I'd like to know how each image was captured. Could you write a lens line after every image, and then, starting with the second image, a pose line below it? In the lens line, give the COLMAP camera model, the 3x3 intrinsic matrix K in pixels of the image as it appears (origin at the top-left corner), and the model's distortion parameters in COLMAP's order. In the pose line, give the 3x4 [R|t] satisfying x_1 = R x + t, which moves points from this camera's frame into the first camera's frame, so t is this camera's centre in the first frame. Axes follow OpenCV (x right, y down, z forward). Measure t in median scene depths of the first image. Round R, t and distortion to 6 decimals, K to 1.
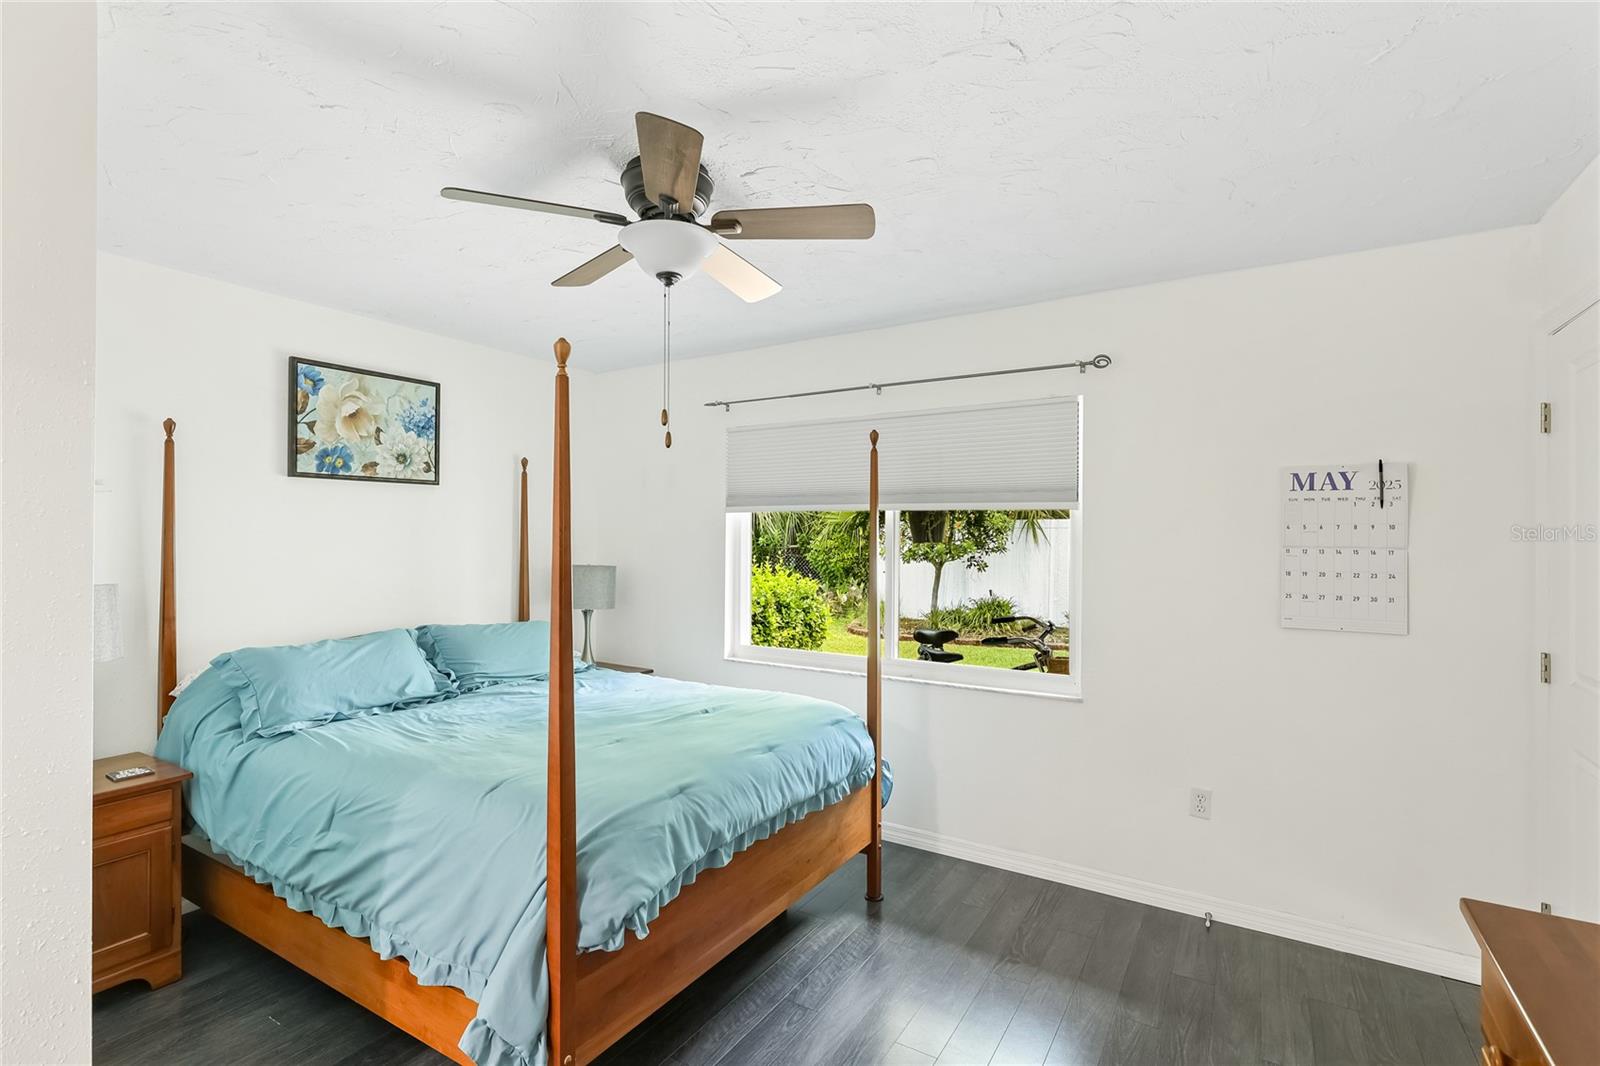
lens RADIAL K [[758.0, 0, 805.5], [0, 758.0, 539.6], [0, 0, 1]] dist [-0.002737, -0.000136]
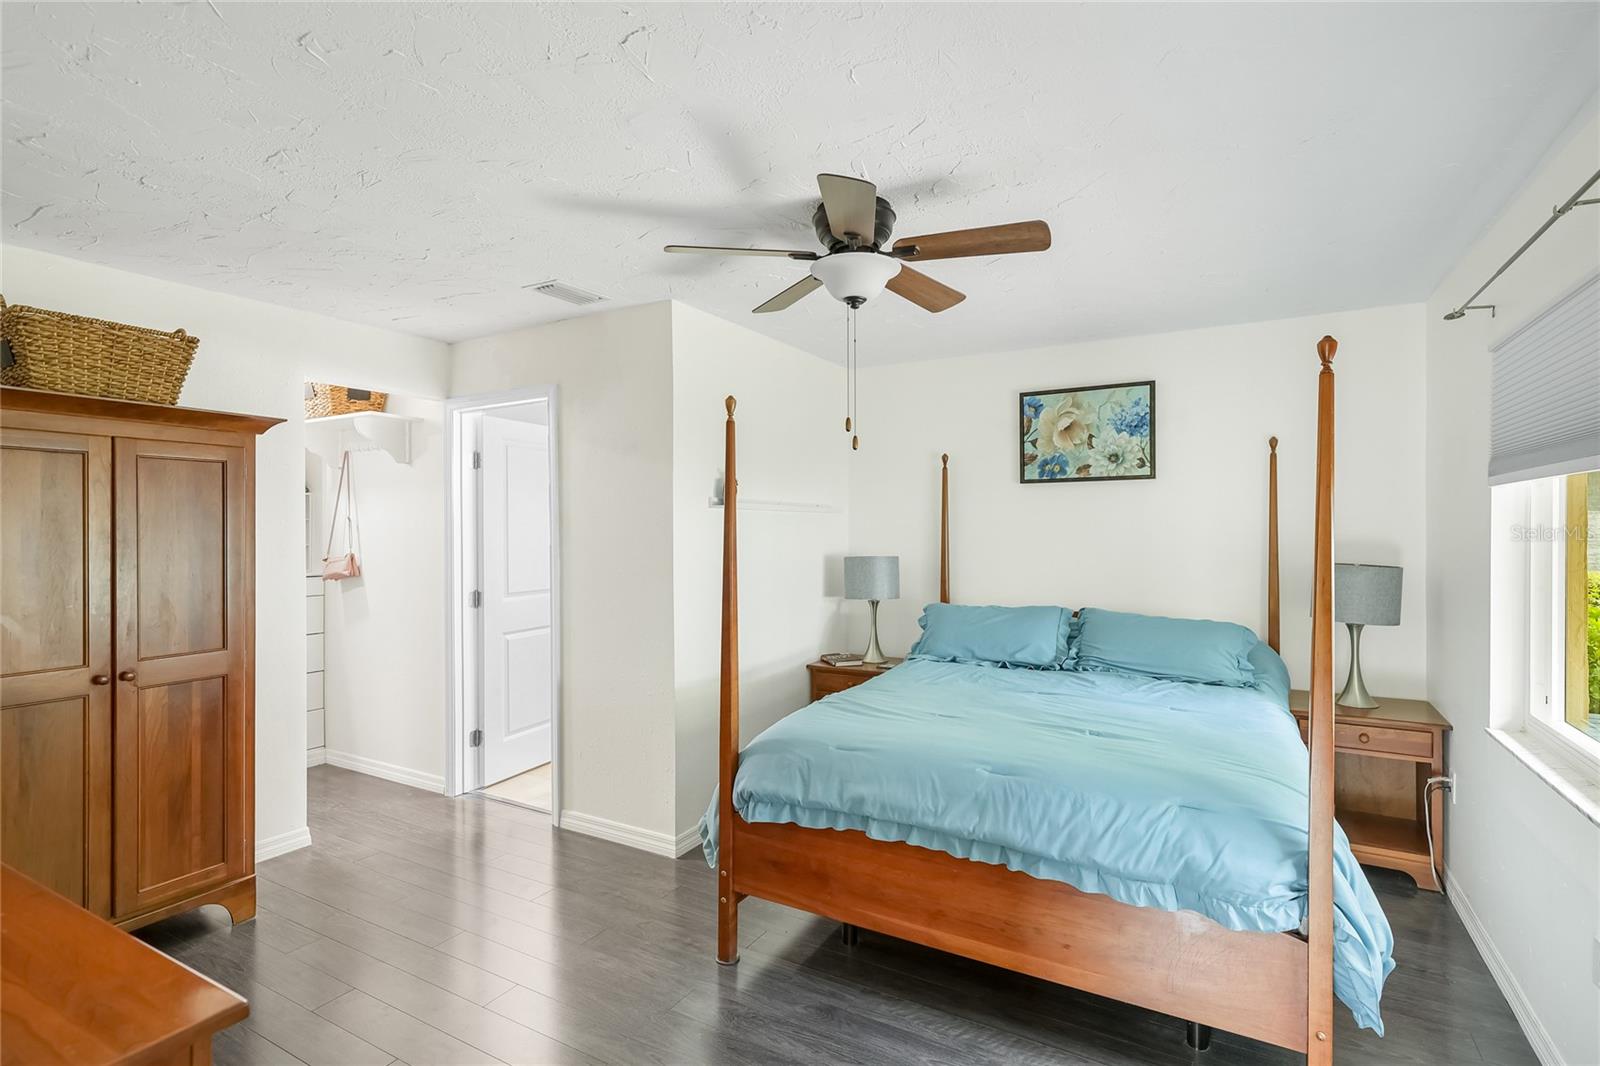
lens RADIAL K [[758.0, 0, 807.9], [0, 758.0, 529.4], [0, 0, 1]] dist [-0.002737, -0.000136]
pose [[0.025531, -0.002798, -0.999670, 0.591743], [-0.004243, 0.999987, -0.002907, 0.002594], [0.999665, 0.004316, 0.025519, 0.548672]]
